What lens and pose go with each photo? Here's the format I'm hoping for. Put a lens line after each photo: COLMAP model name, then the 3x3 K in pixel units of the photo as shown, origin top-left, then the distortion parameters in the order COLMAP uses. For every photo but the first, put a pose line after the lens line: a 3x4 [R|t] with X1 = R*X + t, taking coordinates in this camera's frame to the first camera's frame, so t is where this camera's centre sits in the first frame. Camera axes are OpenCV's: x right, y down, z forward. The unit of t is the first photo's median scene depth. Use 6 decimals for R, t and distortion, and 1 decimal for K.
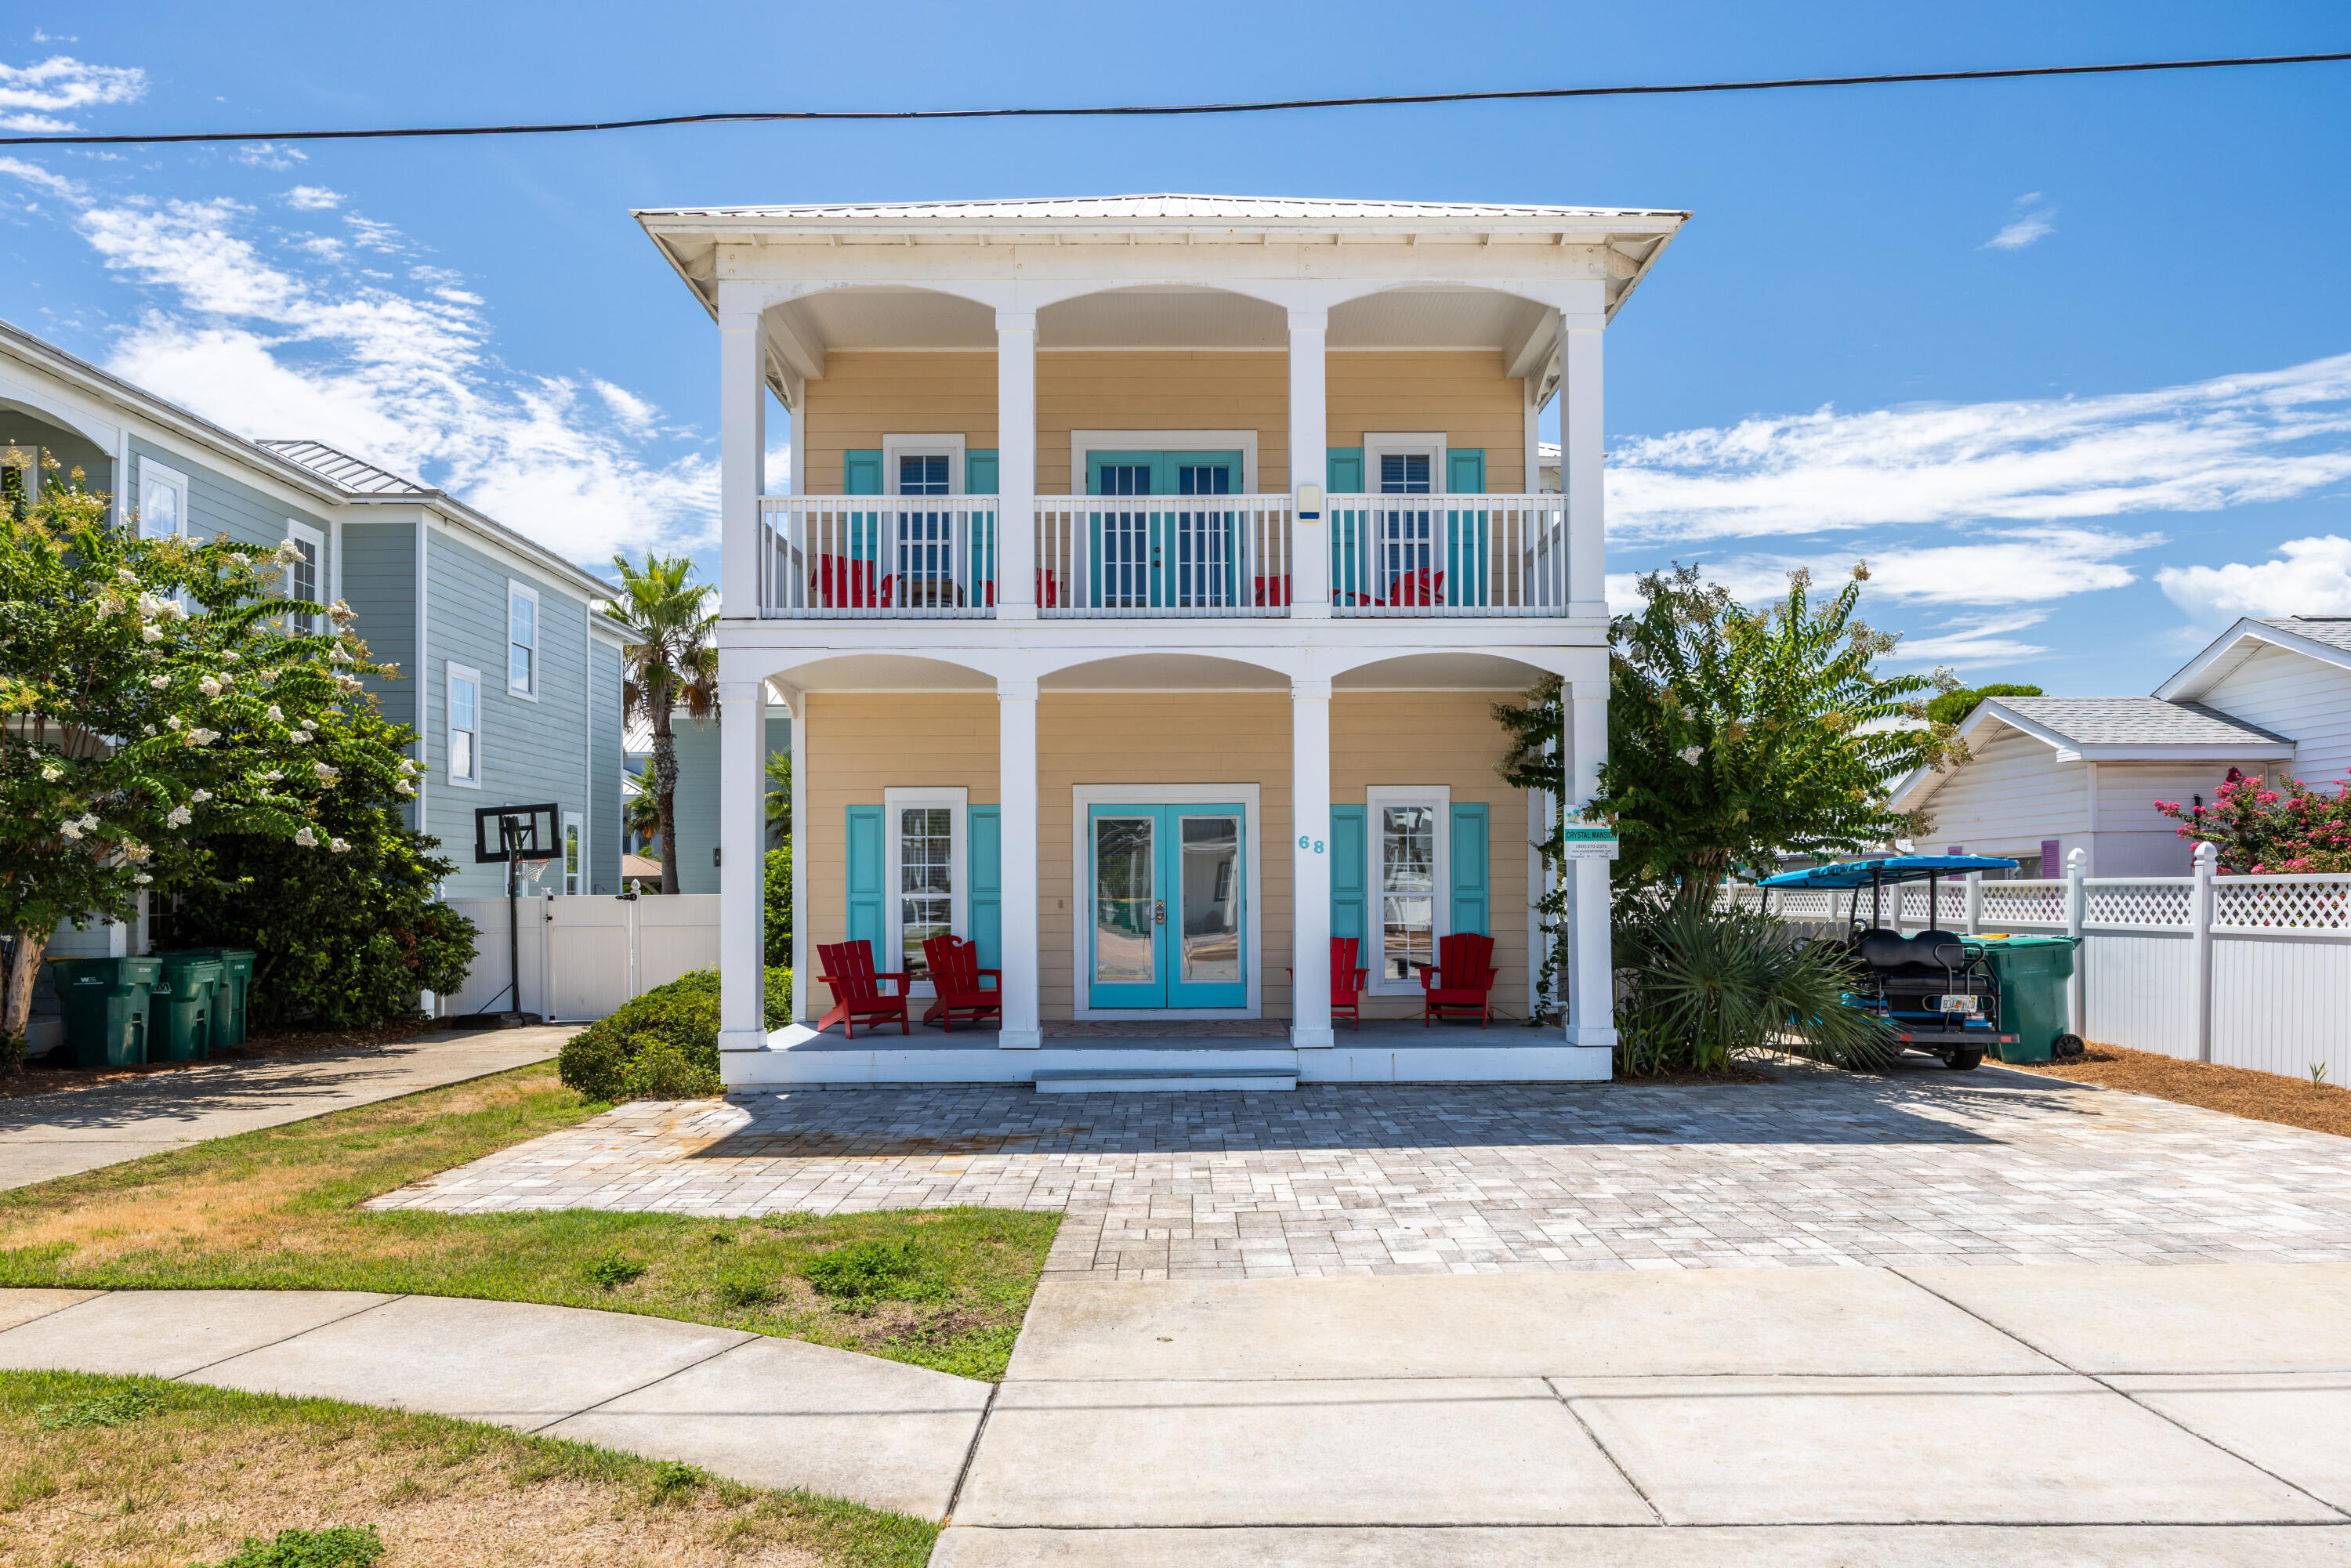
lens RADIAL K [[1514.6, 0, 1202.8], [0, 1514.6, 888.9], [0, 0, 1]] dist [-0.004982, -0.003511]
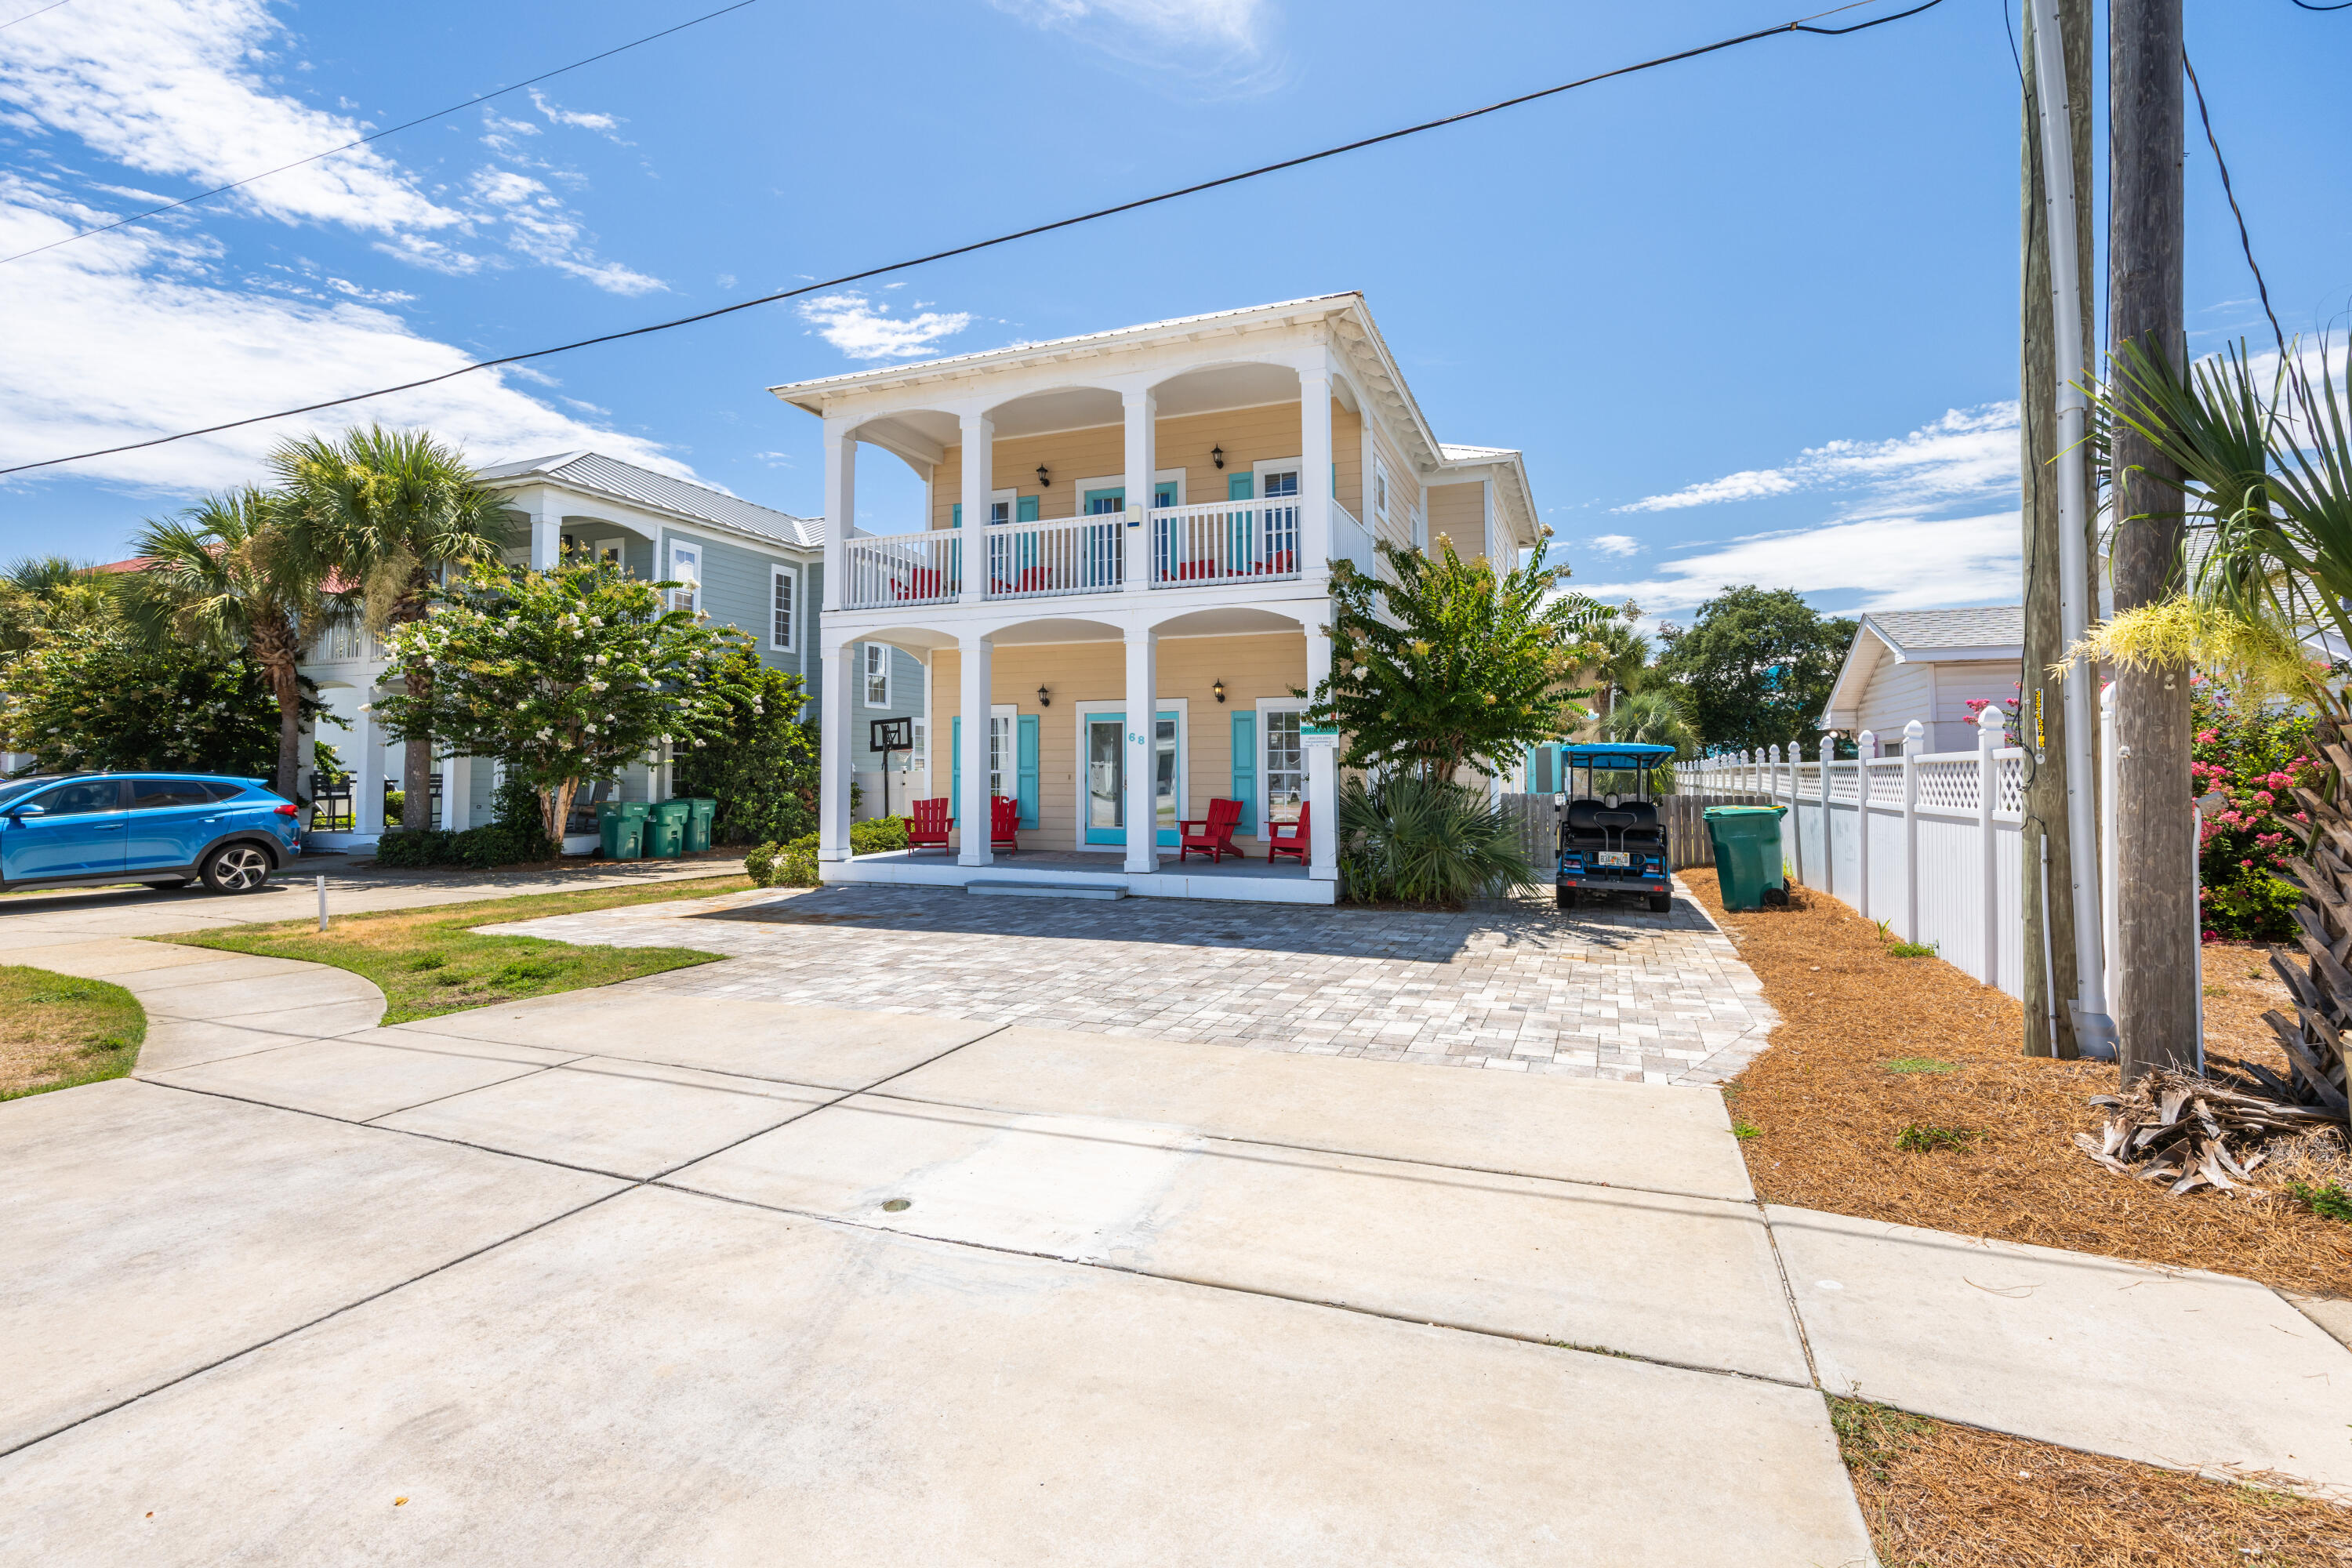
lens RADIAL K [[1016.3, 0, 1203.0], [0, 1016.3, 784.0], [0, 0, 1]] dist [-0.010252, -0.000002]
pose [[0.928950, 0.001683, -0.370202, 0.500885], [0.000677, 0.999980, 0.006247, 0.006566], [0.370205, -0.006053, 0.928930, 0.083763]]
